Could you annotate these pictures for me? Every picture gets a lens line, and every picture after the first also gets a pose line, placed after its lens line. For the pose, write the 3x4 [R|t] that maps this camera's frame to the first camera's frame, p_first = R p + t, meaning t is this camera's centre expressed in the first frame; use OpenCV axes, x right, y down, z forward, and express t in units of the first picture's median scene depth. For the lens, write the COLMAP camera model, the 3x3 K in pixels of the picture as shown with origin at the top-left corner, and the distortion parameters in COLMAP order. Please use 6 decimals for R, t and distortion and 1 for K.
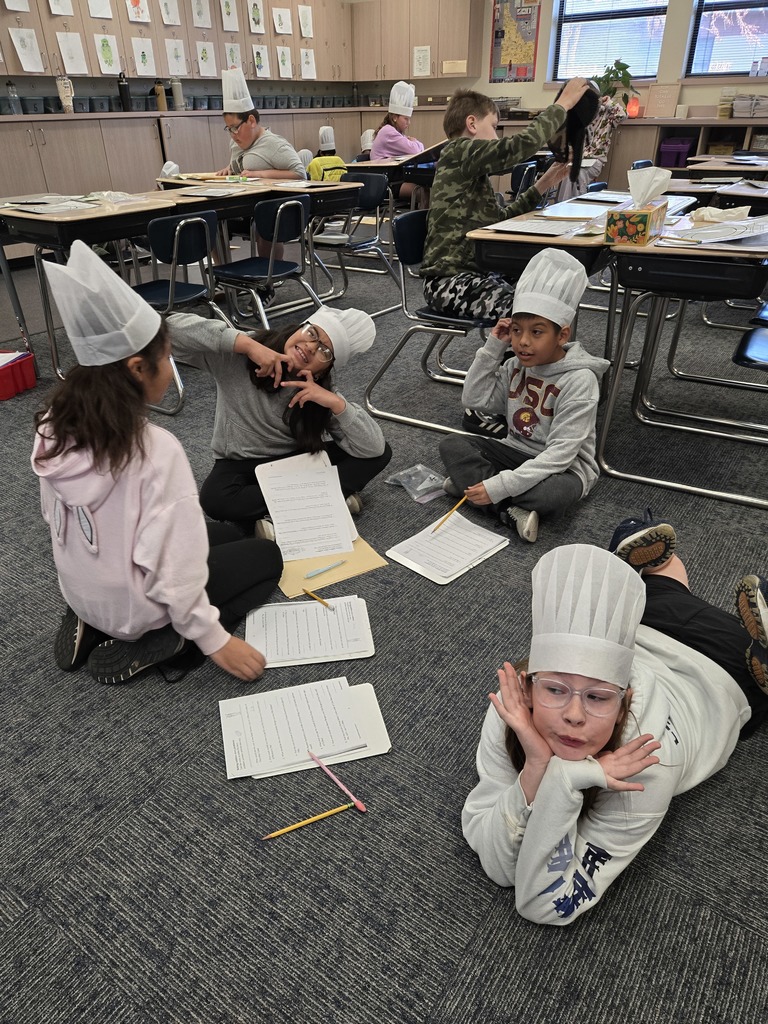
lens RADIAL K [[664.4, 0, 361.1], [0, 664.4, 514.7], [0, 0, 1]] dist [0.002683, 0.000573]
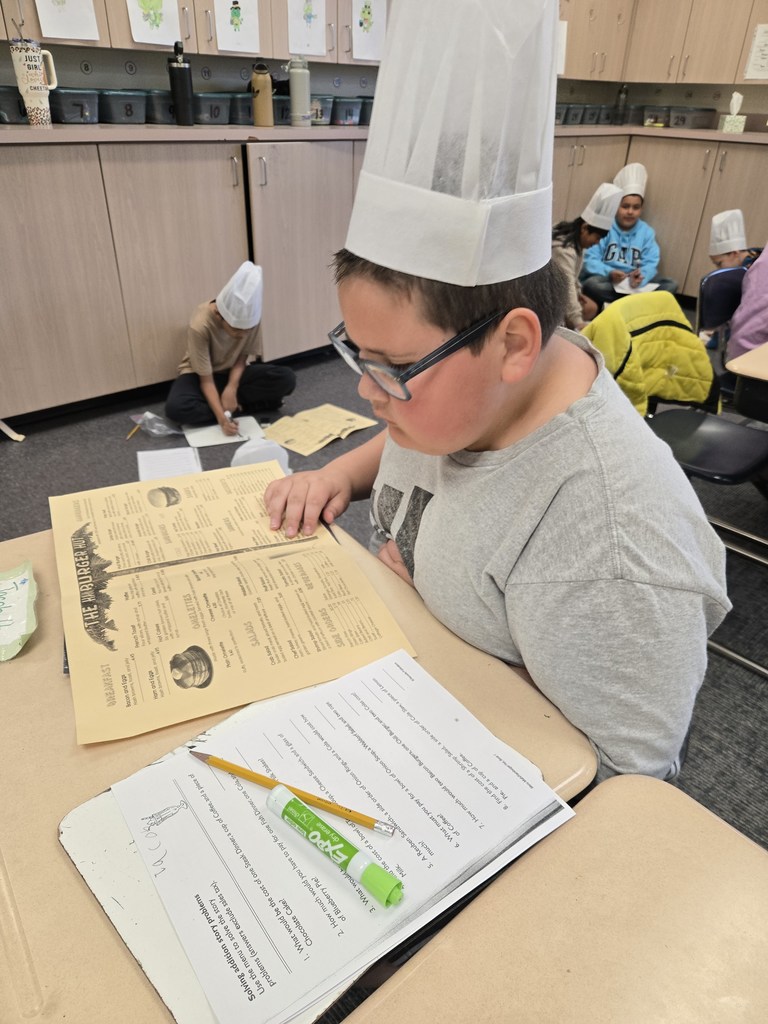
lens RADIAL K [[690.7, 0, 384.0], [0, 690.7, 512.0], [0, 0, 1]] dist [0.008284, -0.001073]
pose [[0.978335, 0.144983, -0.147785, -0.097068], [-0.146662, 0.989186, -0.000472, -0.343916], [0.146118, 0.022136, 0.989019, 0.523956]]
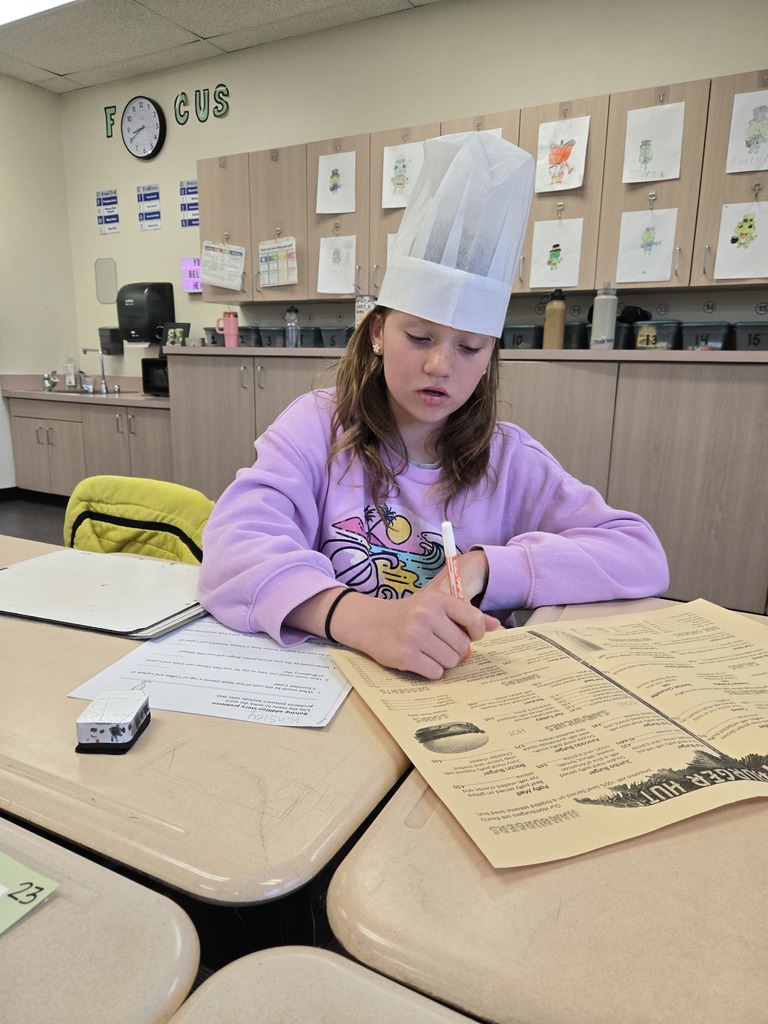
lens RADIAL K [[690.7, 0, 384.0], [0, 690.7, 512.0], [0, 0, 1]] dist [0.008284, -0.001073]
pose [[0.085201, 0.280534, -0.956055, 0.209370], [-0.515326, 0.833643, 0.198691, -0.550495], [0.852748, 0.475752, 0.215594, 0.851142]]
